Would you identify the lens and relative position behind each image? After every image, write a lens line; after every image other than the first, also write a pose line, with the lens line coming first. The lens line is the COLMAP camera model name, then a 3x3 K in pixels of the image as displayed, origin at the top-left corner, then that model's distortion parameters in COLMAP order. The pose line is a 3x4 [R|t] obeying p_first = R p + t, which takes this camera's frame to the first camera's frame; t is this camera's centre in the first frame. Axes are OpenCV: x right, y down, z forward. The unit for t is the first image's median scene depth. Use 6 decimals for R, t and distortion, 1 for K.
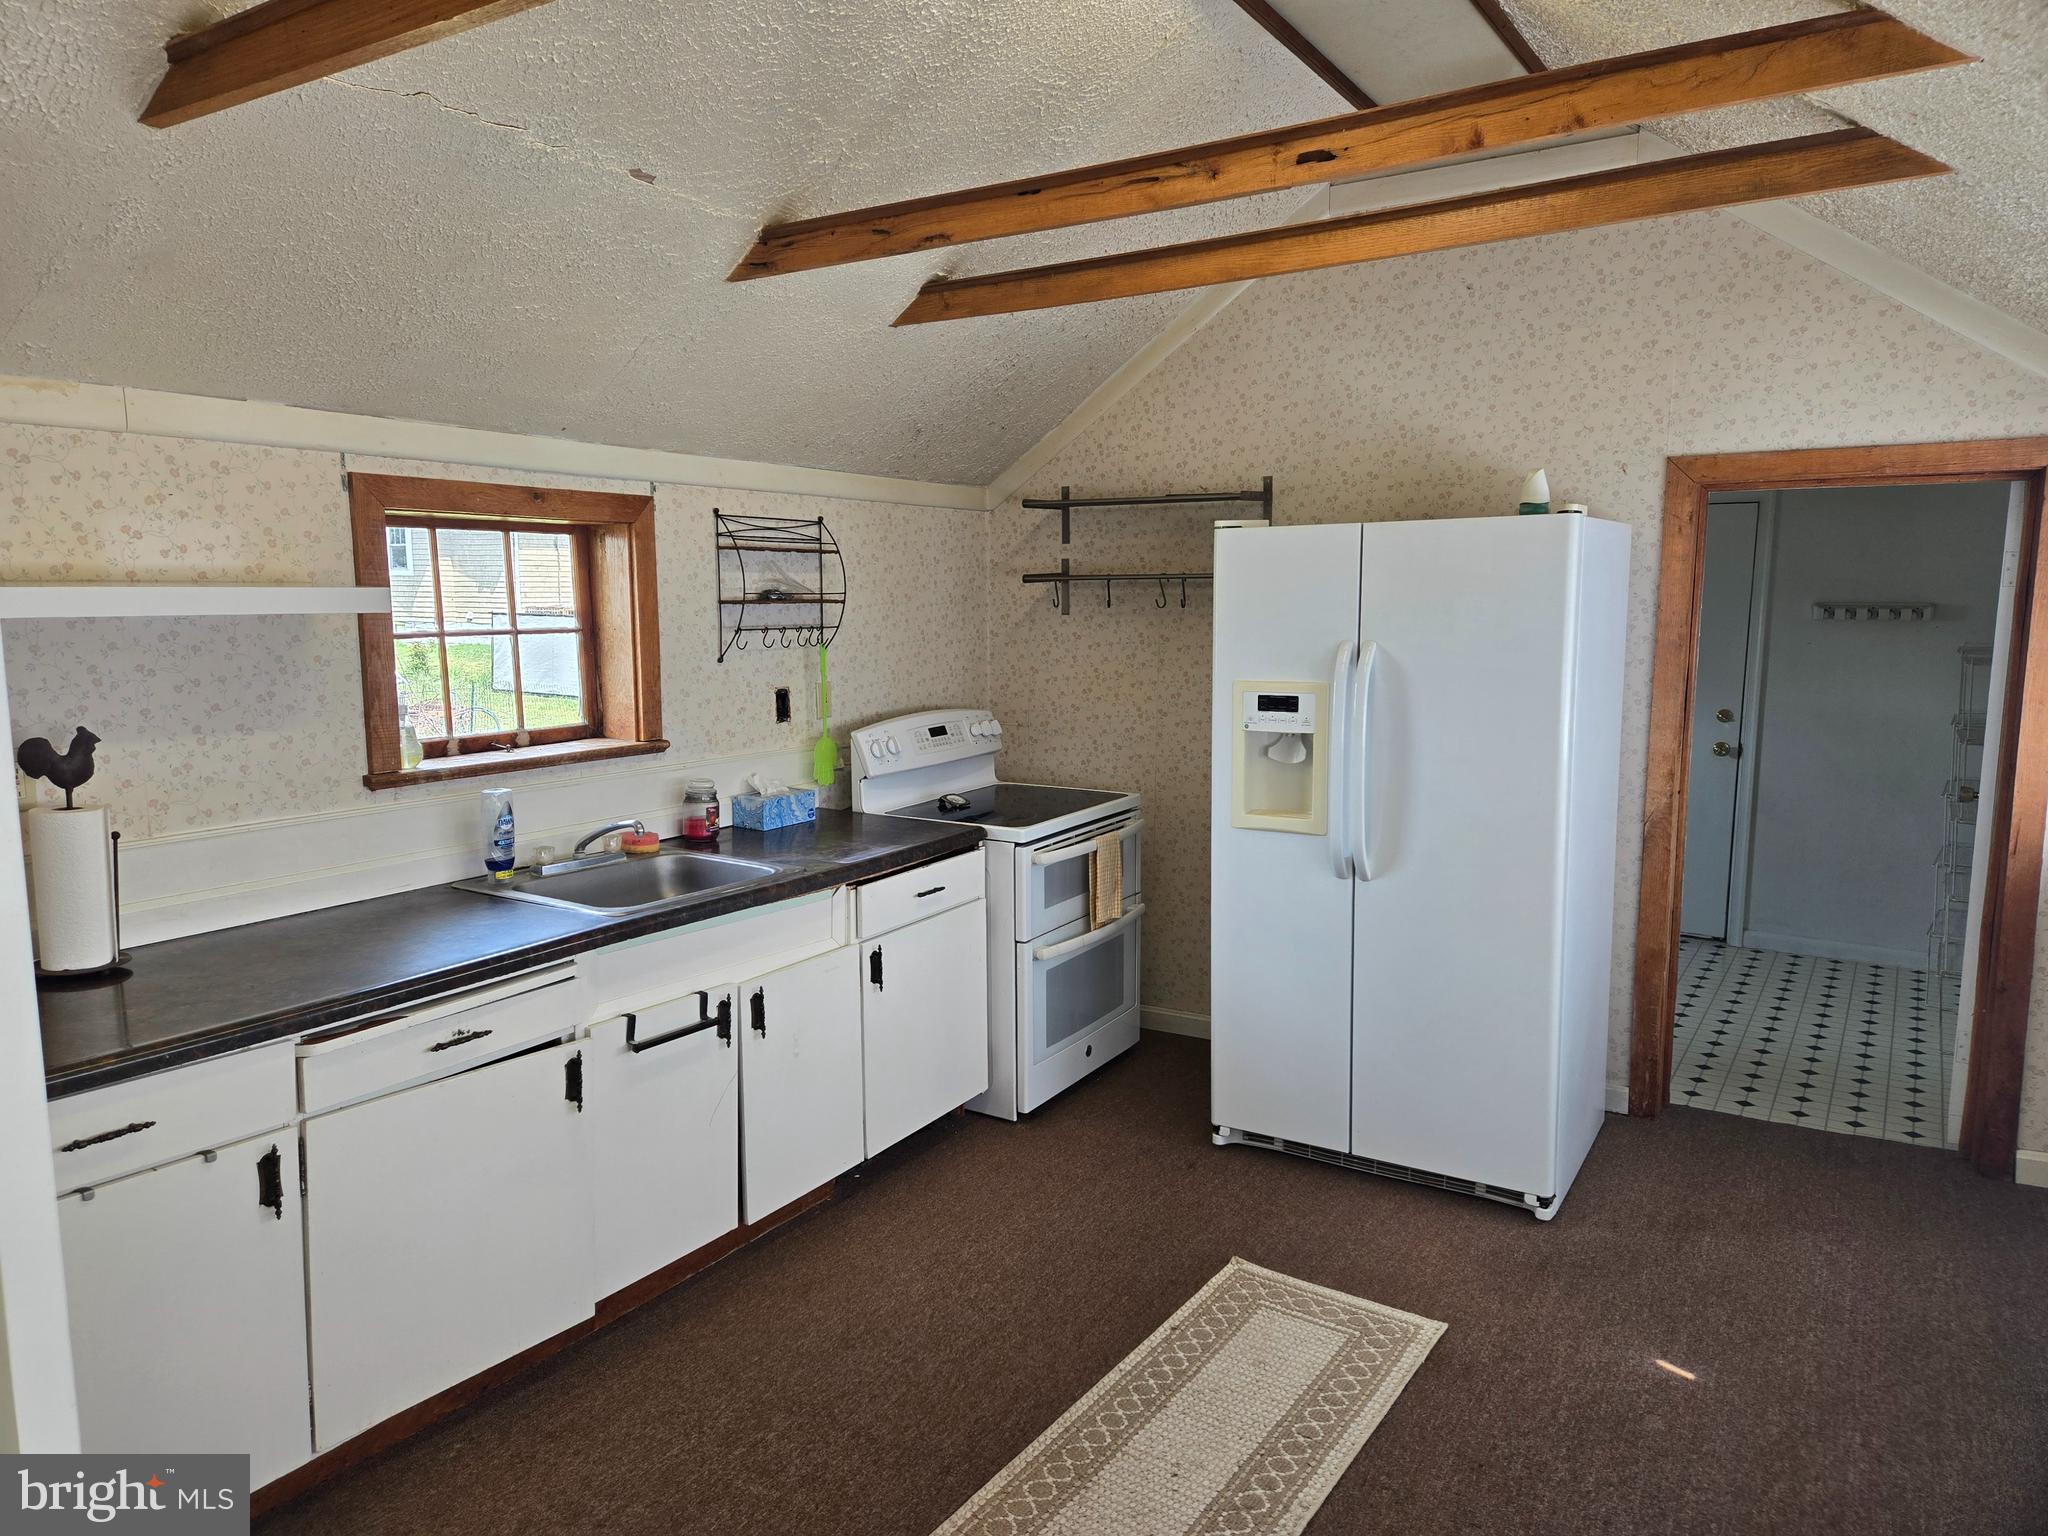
lens RADIAL K [[1367.9, 0, 1031.0], [0, 1367.9, 770.7], [0, 0, 1]] dist [0.097365, -0.100342]
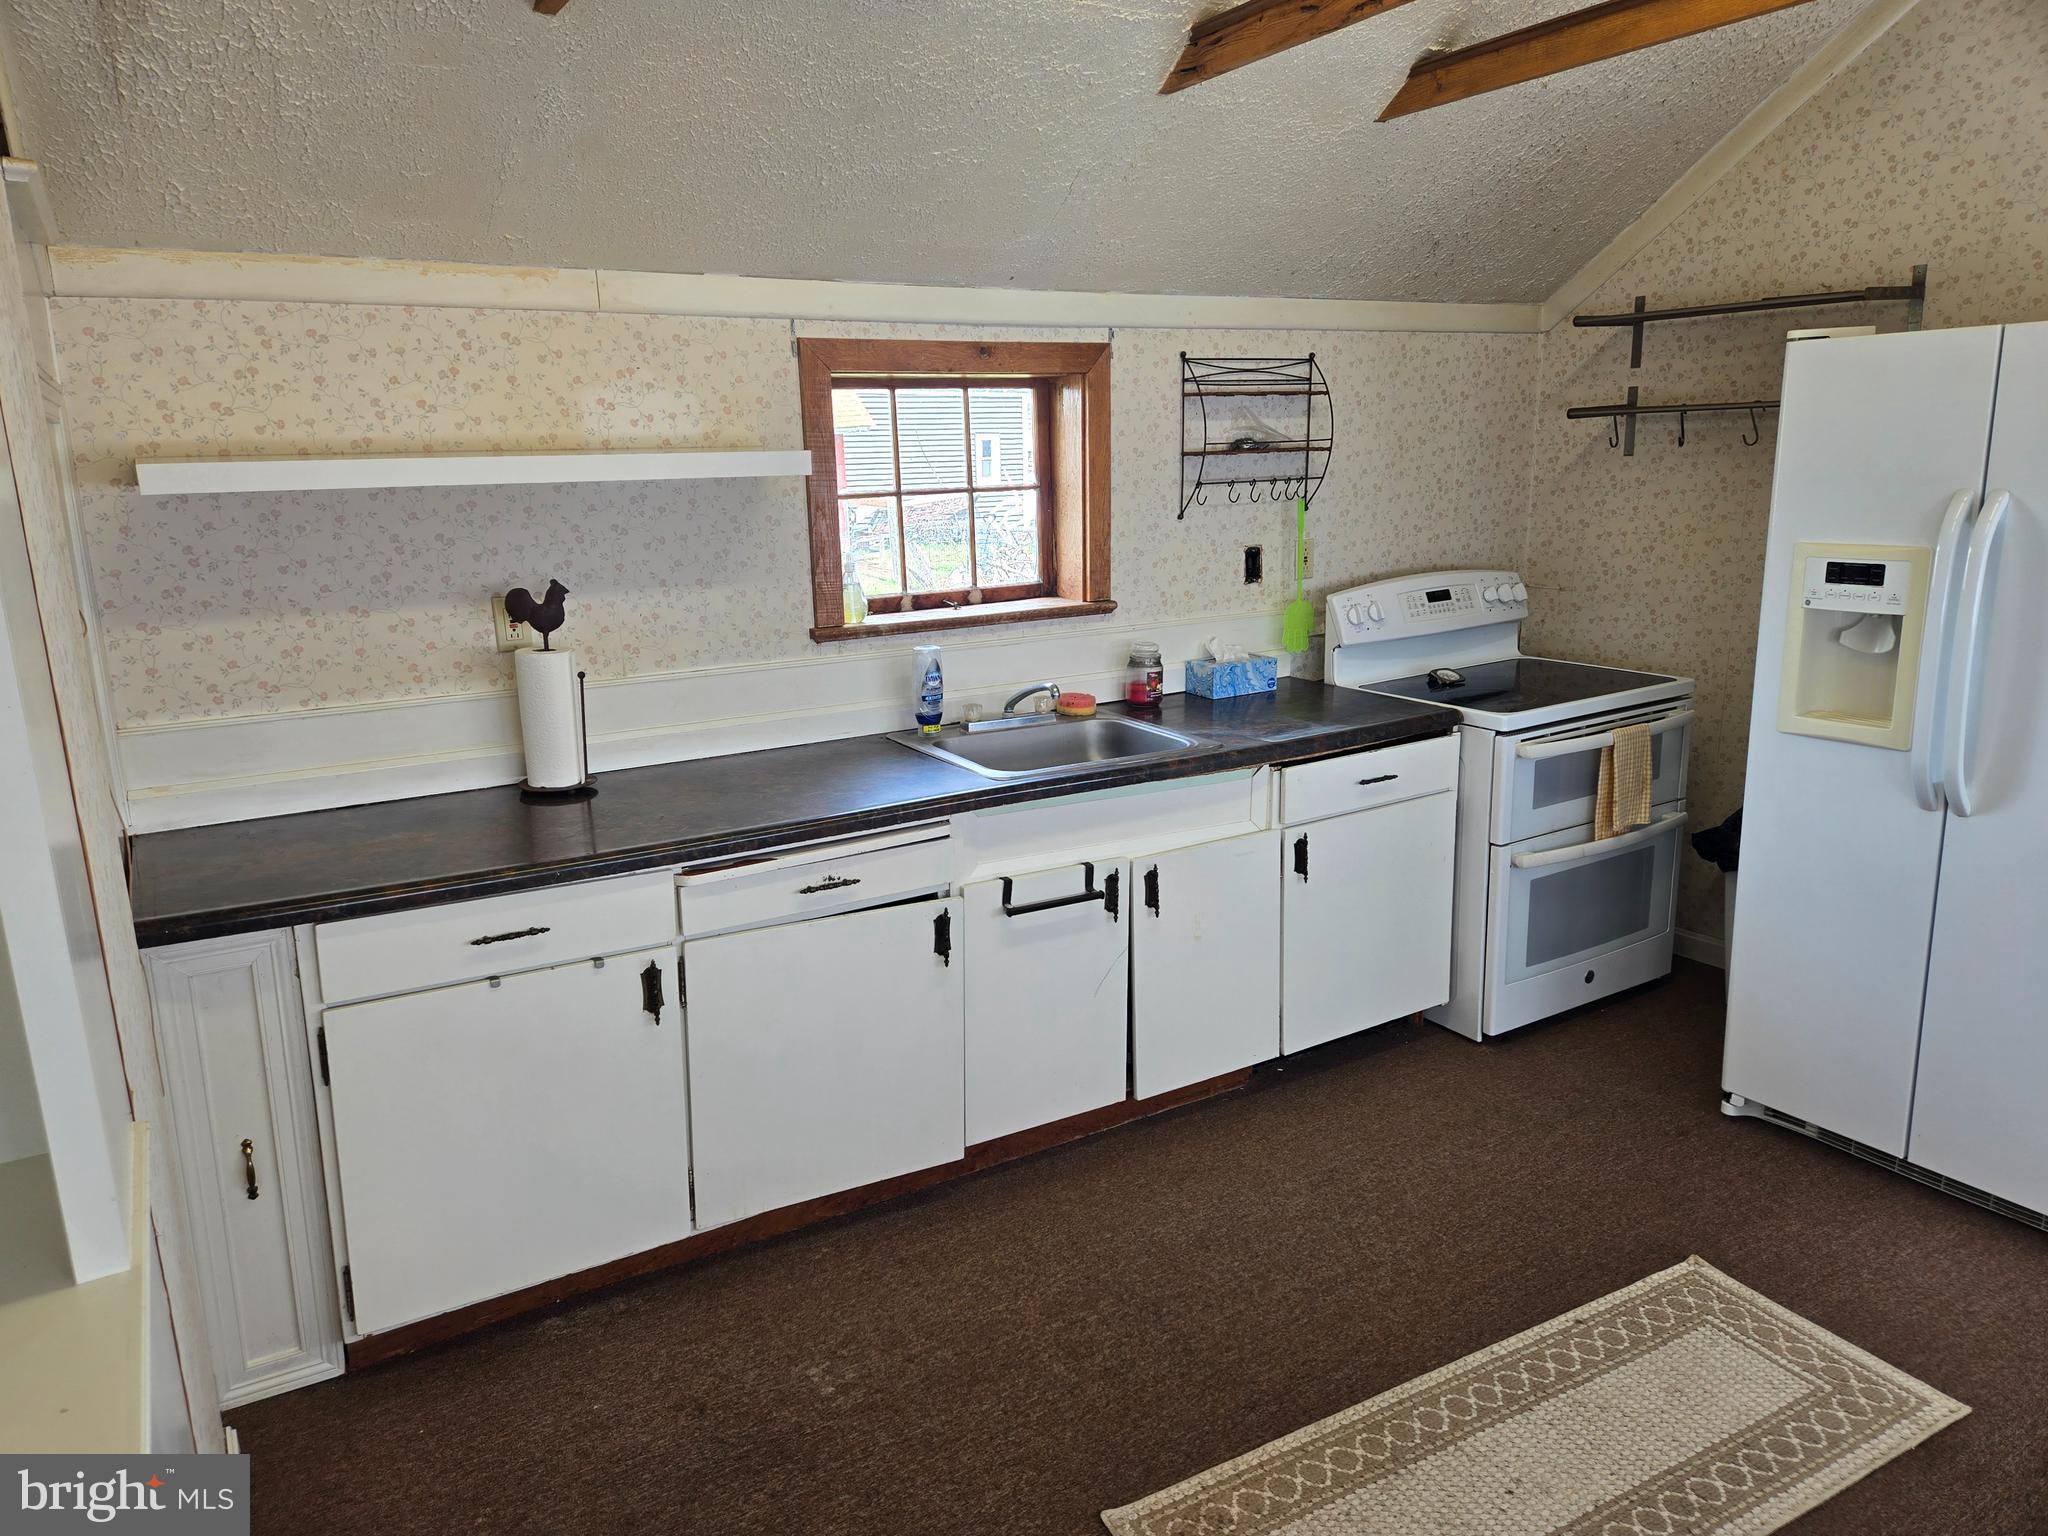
lens RADIAL K [[1386.7, 0, 984.6], [0, 1386.7, 765.5], [0, 0, 1]] dist [0.086845, -0.078235]
pose [[0.893056, 0.082544, -0.442309, 0.118183], [-0.036741, 0.993124, 0.111155, -0.014729], [0.448443, -0.083016, 0.889948, 0.087980]]
